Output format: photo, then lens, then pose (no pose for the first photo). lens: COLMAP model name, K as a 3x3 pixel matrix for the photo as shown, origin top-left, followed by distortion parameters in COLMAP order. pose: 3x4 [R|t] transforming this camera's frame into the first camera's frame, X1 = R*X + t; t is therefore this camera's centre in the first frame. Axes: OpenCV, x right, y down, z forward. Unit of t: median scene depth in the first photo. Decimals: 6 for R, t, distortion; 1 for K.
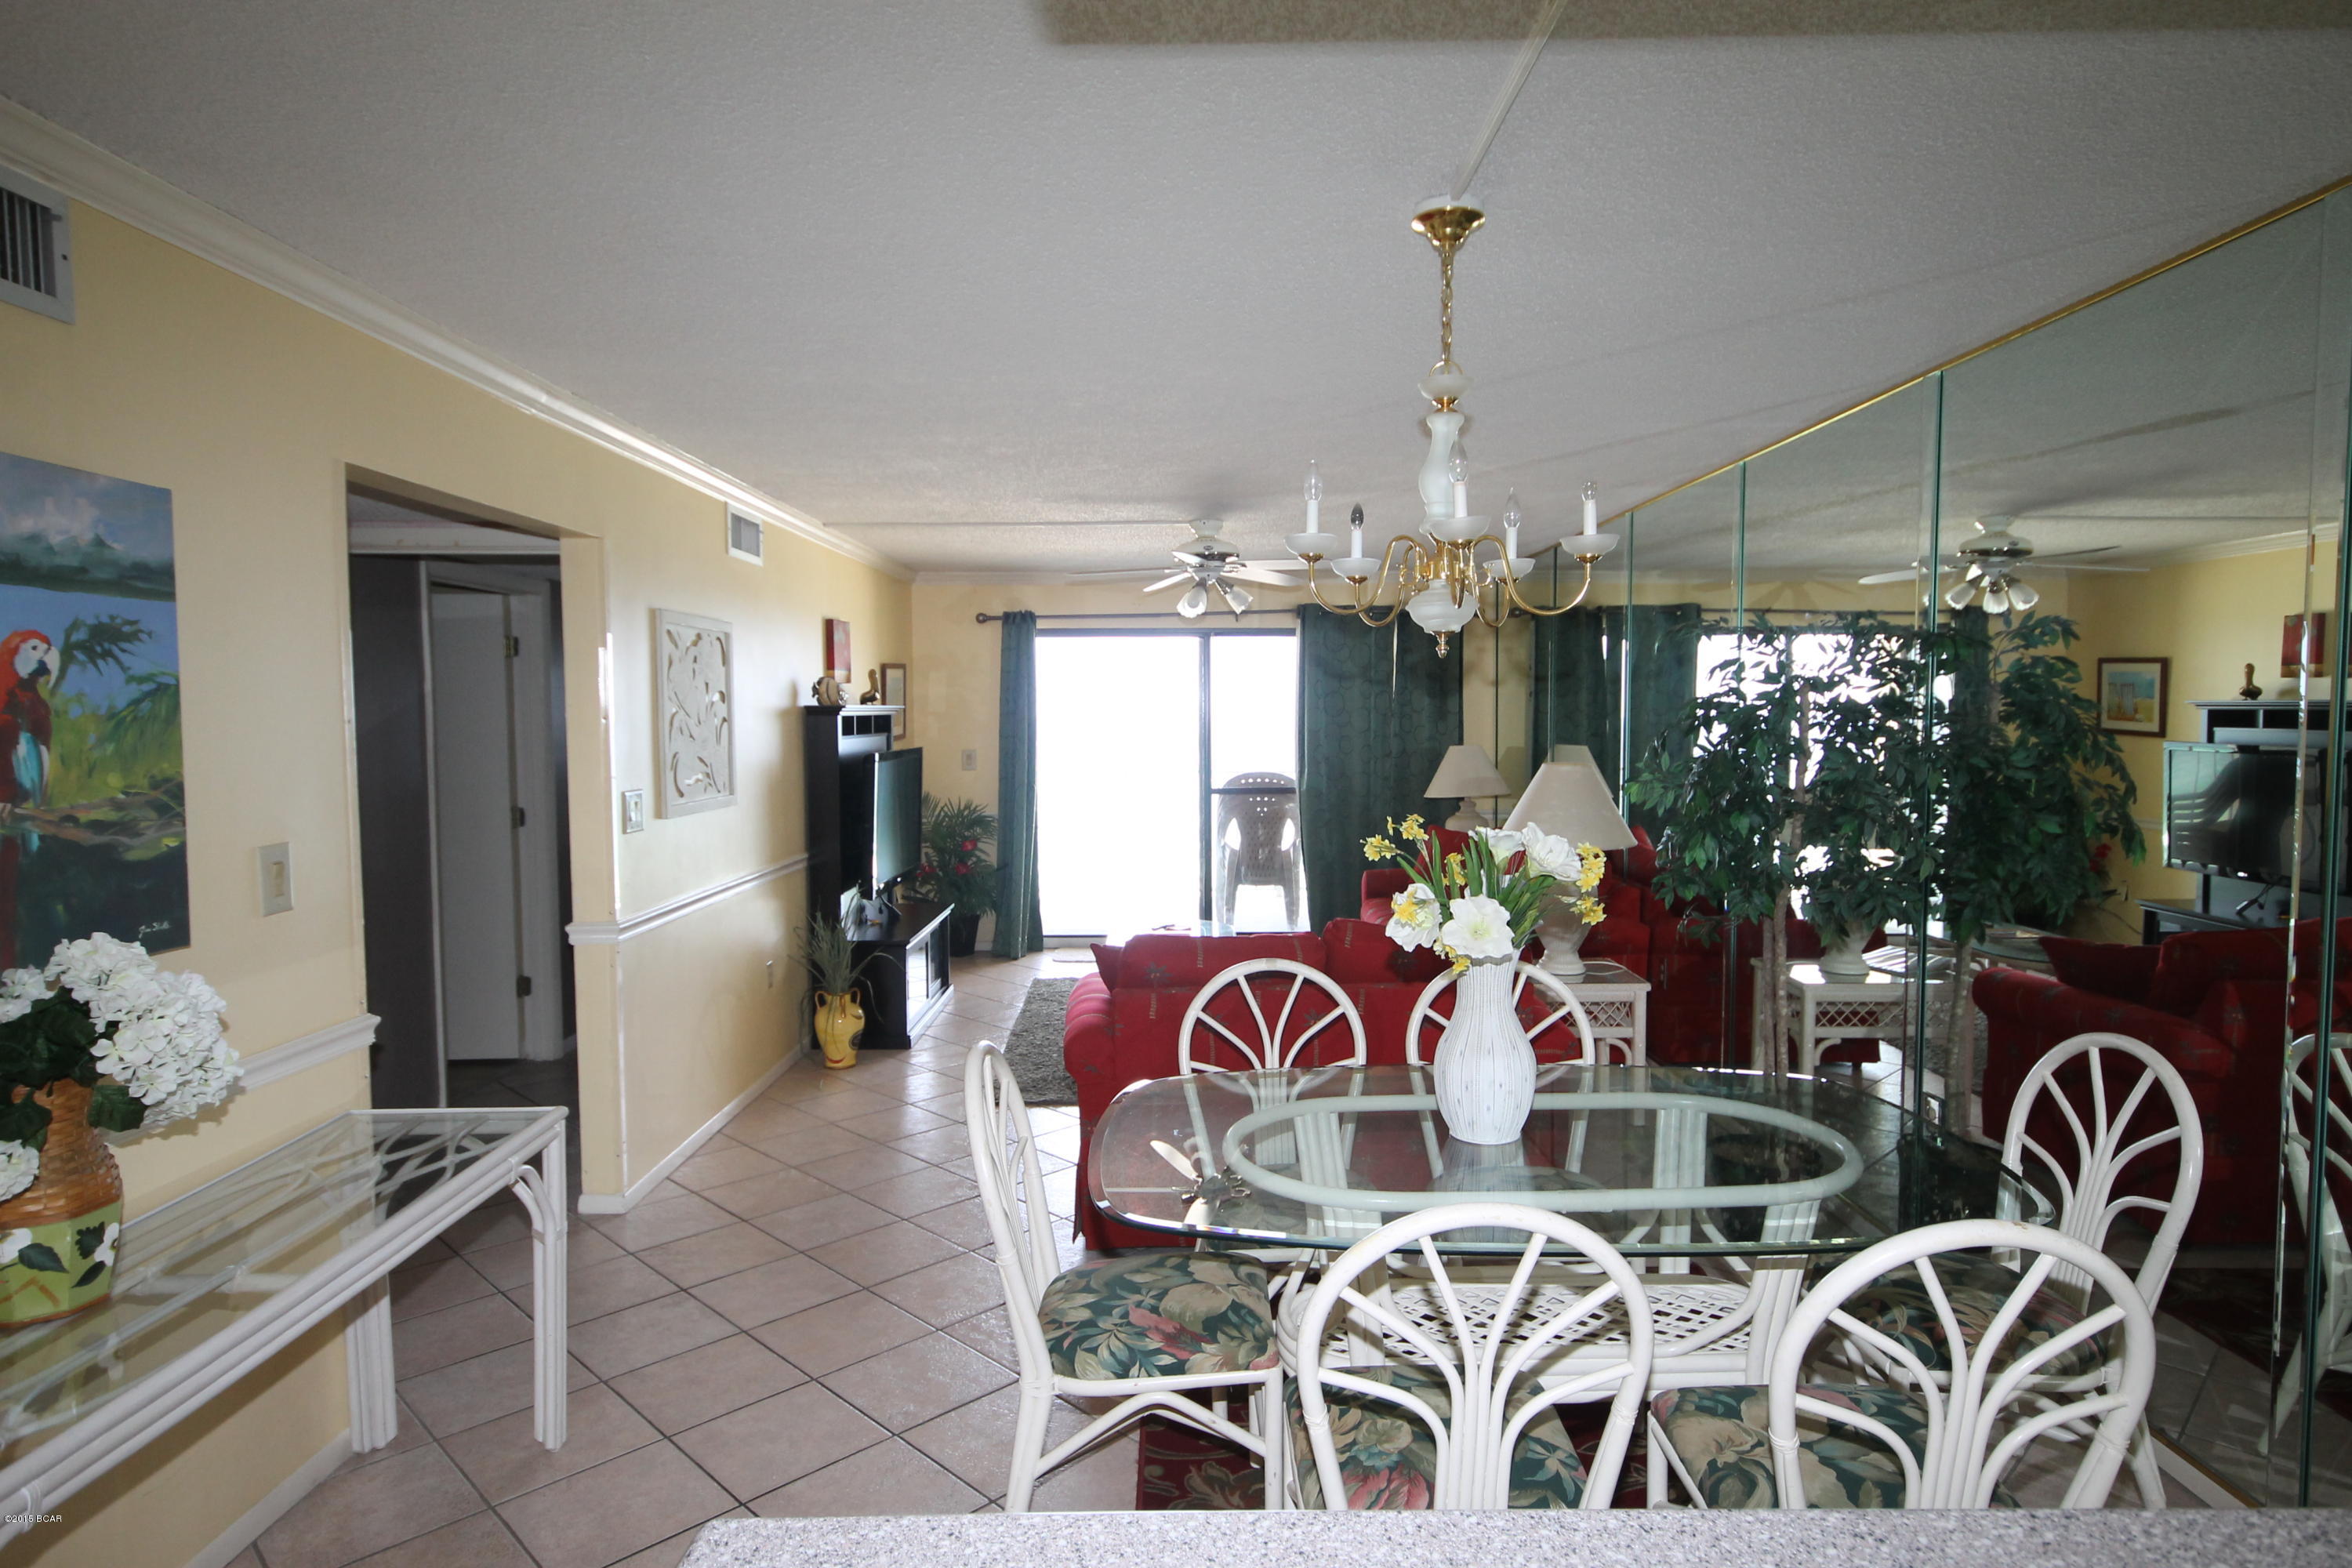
lens RADIAL K [[1342.7, 0, 1187.4], [0, 1342.7, 783.8], [0, 0, 1]] dist [0.011427, 0.005596]
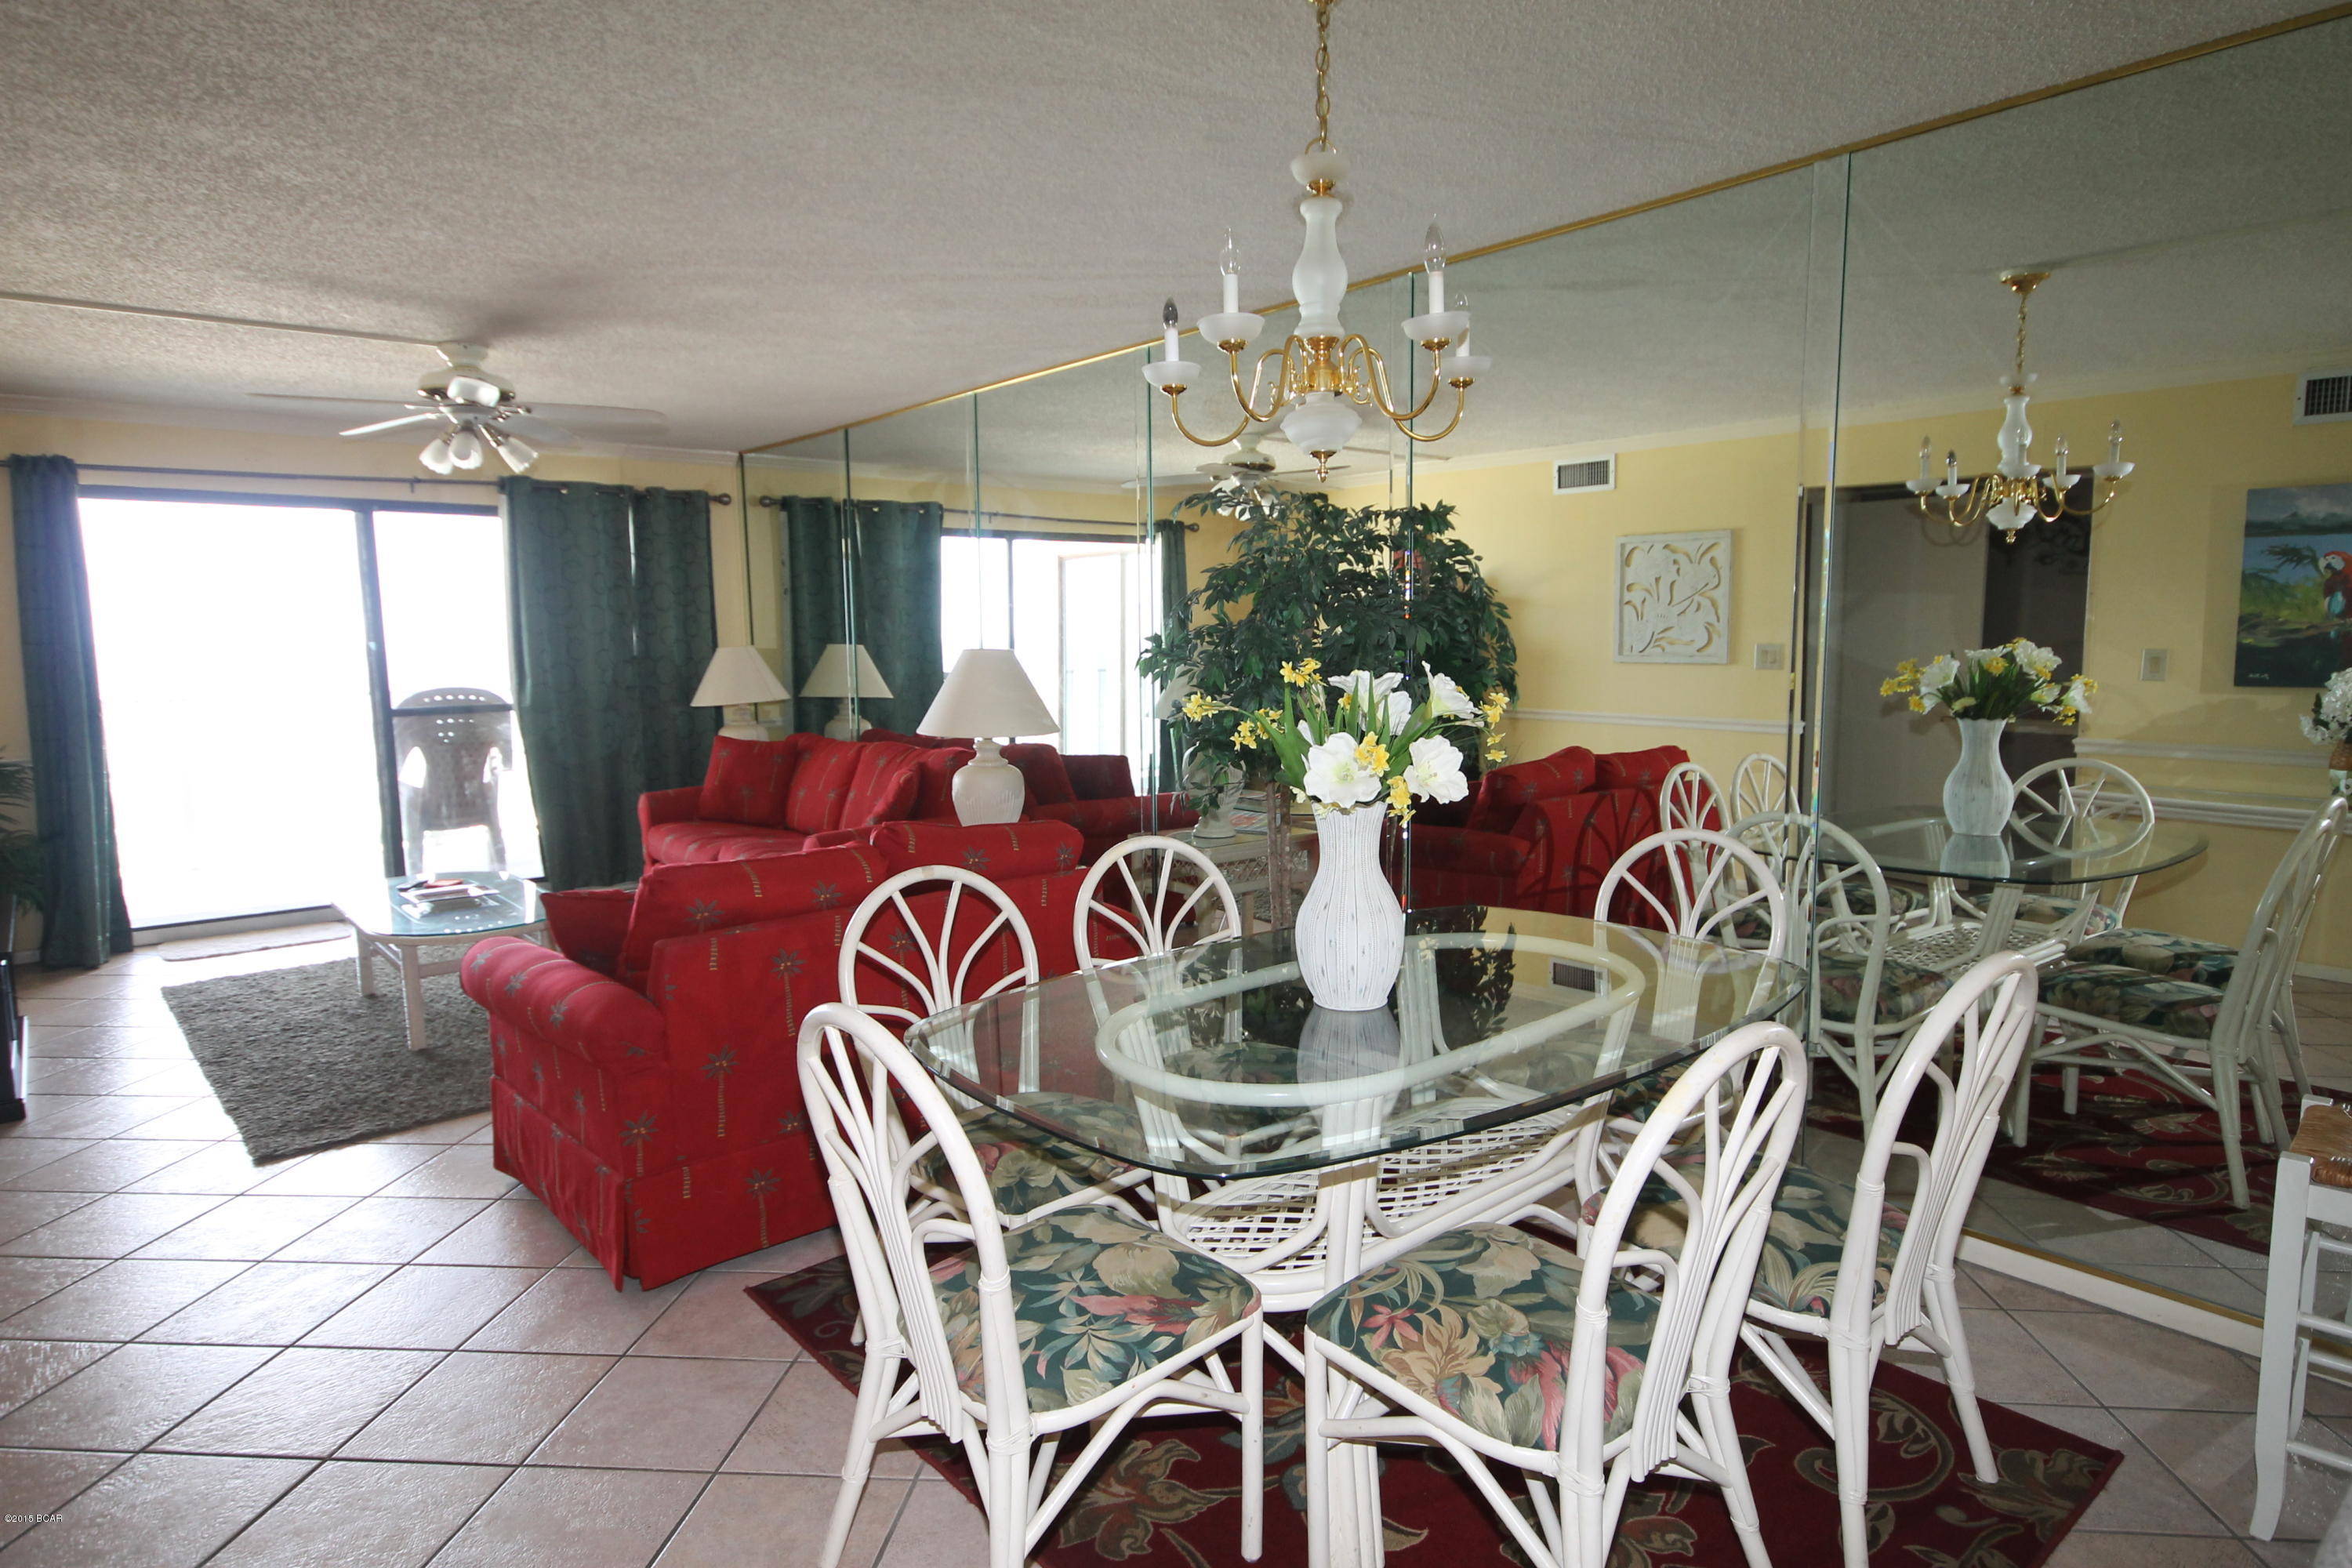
lens RADIAL K [[1342.7, 0, 1189.7], [0, 1342.7, 788.1], [0, 0, 1]] dist [0.011427, 0.005596]
pose [[0.762174, -0.078085, 0.642645, -0.141798], [0.041180, 0.996536, 0.072245, 0.012179], [-0.646061, -0.028599, 0.762750, 0.111885]]
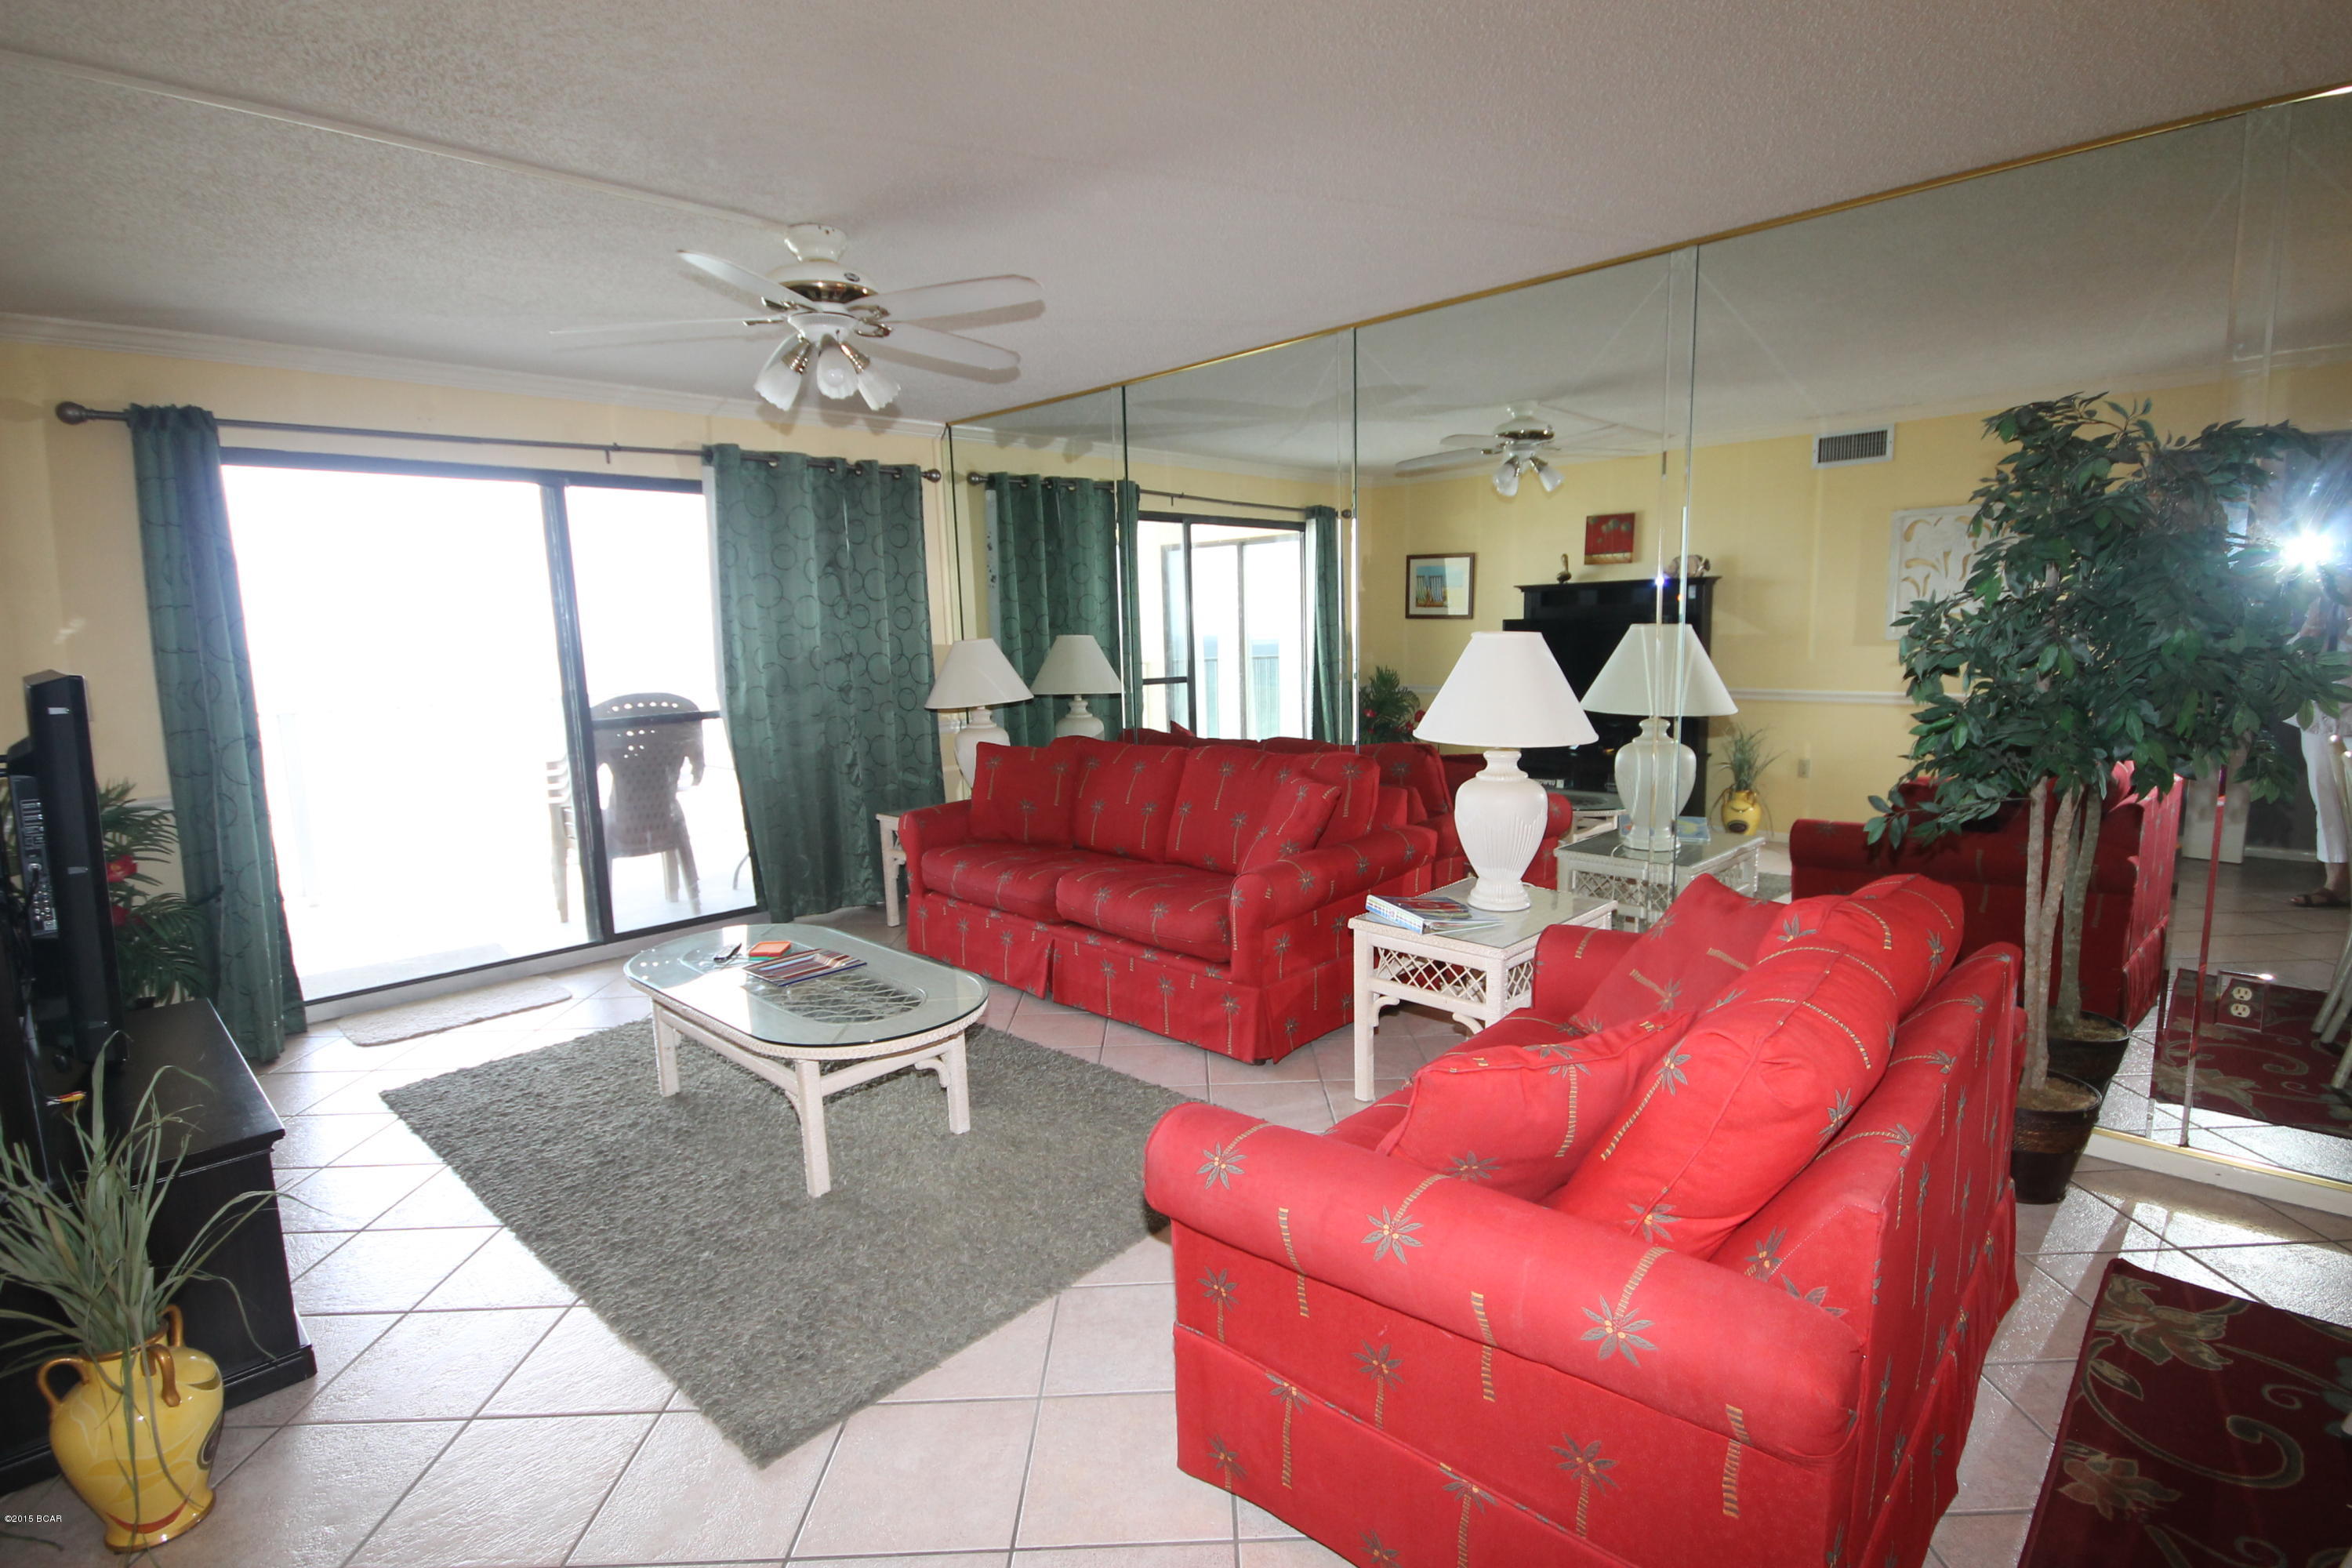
lens RADIAL K [[1136.4, 0, 1199.0], [0, 1136.4, 791.7], [0, 0, 1]] dist [-0.002327, 0.000437]
pose [[0.688103, -0.120664, 0.715510, -0.188147], [0.061272, 0.992217, 0.108403, -0.004454], [-0.723021, -0.030752, 0.690141, 0.419683]]
